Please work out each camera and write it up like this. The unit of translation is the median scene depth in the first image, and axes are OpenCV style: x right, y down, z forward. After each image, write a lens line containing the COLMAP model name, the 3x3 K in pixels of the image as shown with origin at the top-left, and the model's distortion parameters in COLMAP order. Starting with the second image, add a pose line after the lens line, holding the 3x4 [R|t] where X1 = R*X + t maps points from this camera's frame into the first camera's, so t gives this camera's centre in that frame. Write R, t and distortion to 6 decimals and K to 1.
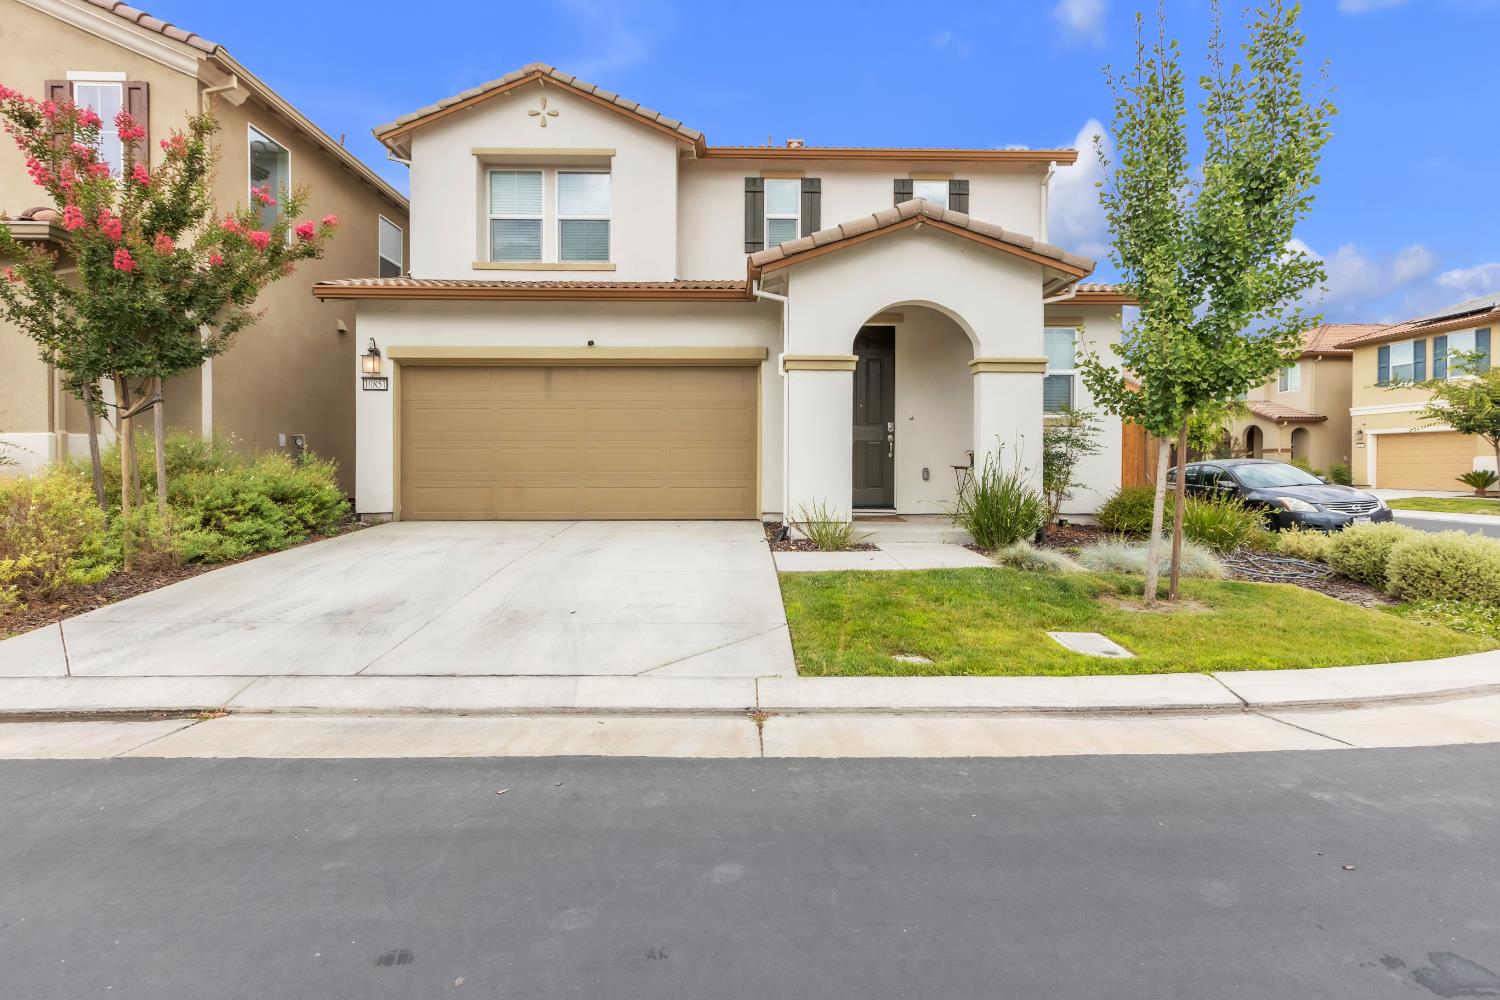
lens RADIAL K [[693.5, 0, 768.4], [0, 693.5, 464.2], [0, 0, 1]] dist [0.005109, -0.000007]
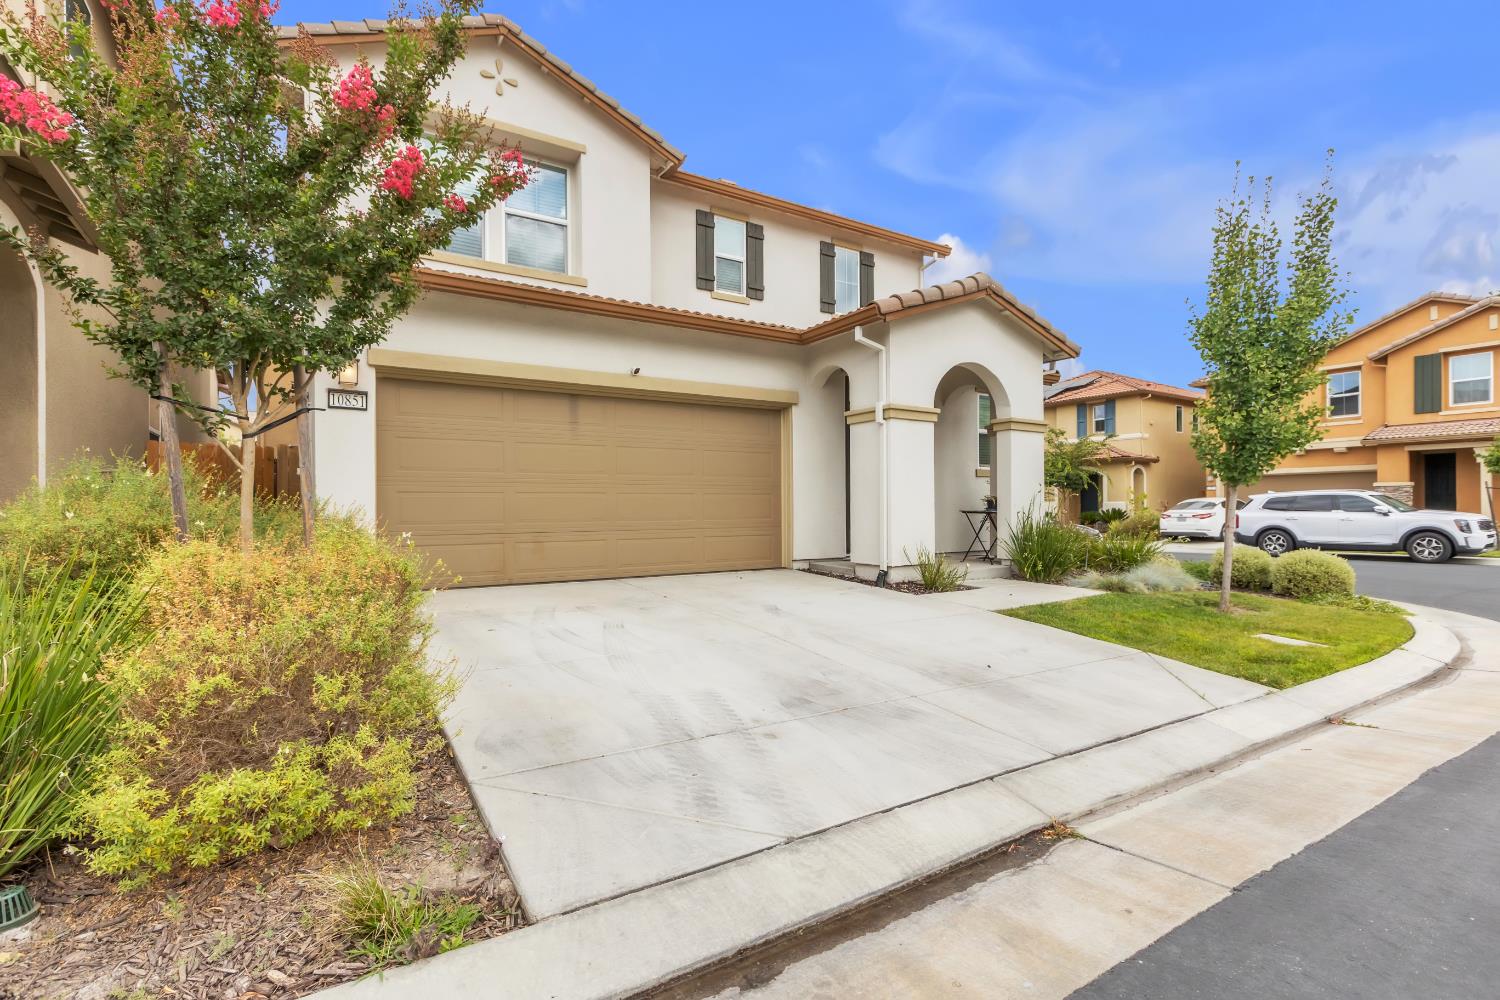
lens RADIAL K [[693.5, 0, 753.8], [0, 693.5, 501.6], [0, 0, 1]] dist [0.005109, -0.000007]
pose [[0.859638, -0.001100, 0.510903, -0.567959], [0.008230, 0.999898, -0.011694, -0.001505], [-0.510838, 0.014257, 0.859559, 0.189347]]
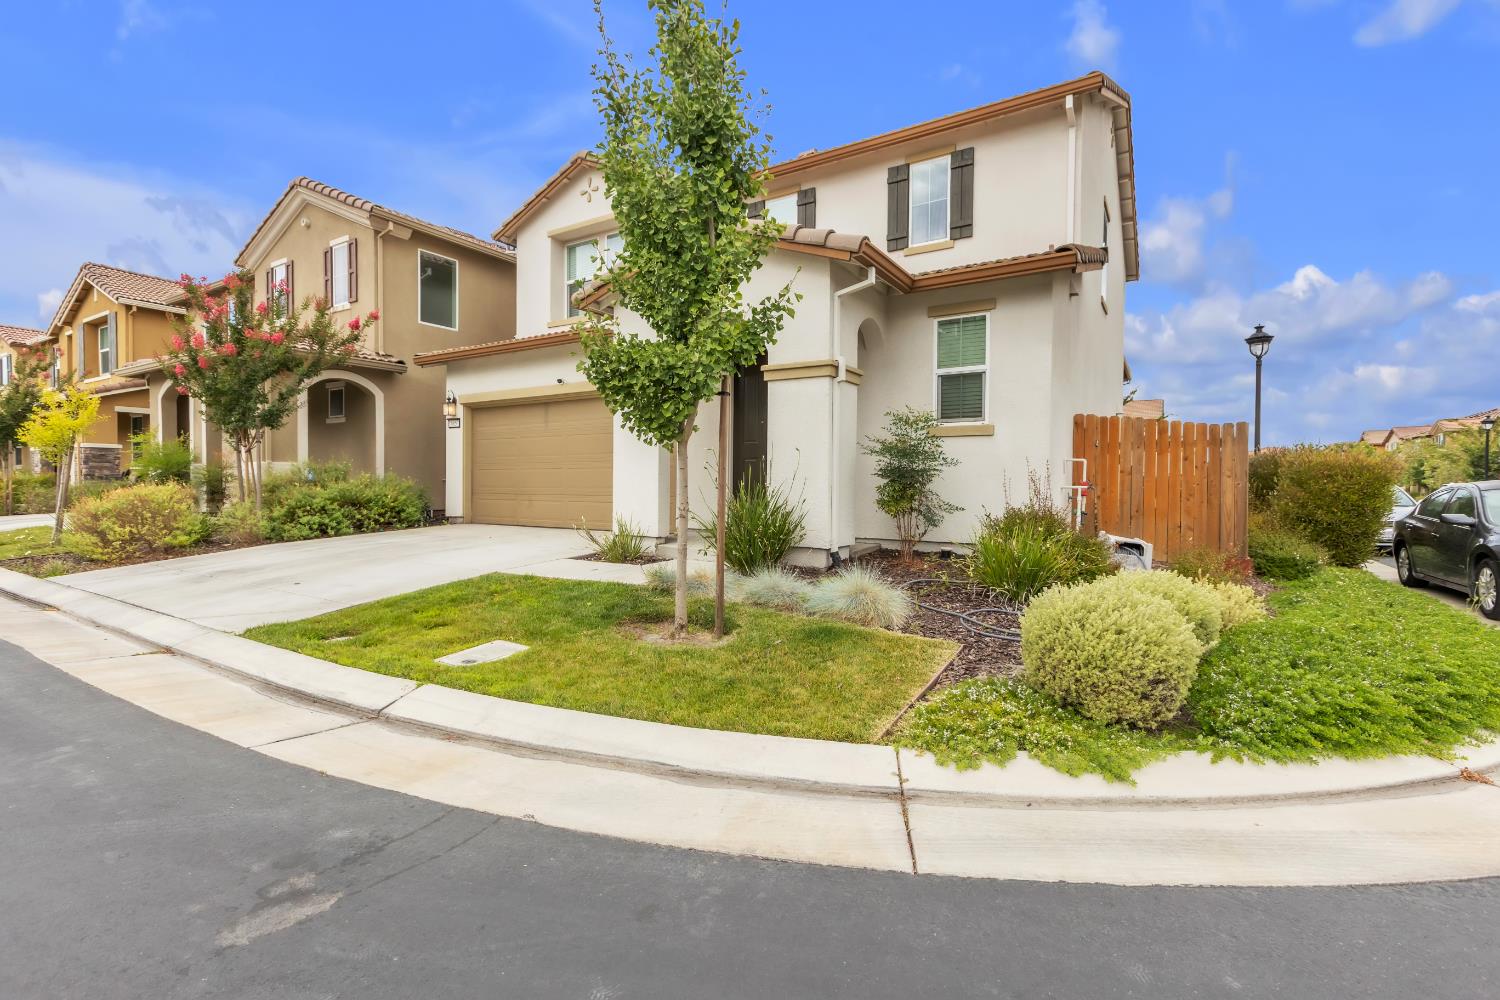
lens RADIAL K [[693.5, 0, 764.2], [0, 693.5, 497.8], [0, 0, 1]] dist [0.005109, -0.000007]
pose [[0.827114, 0.014711, -0.561841, 0.714951], [-0.008197, 0.999867, 0.014113, 0.007332], [0.561974, -0.007068, 0.827125, 0.203720]]
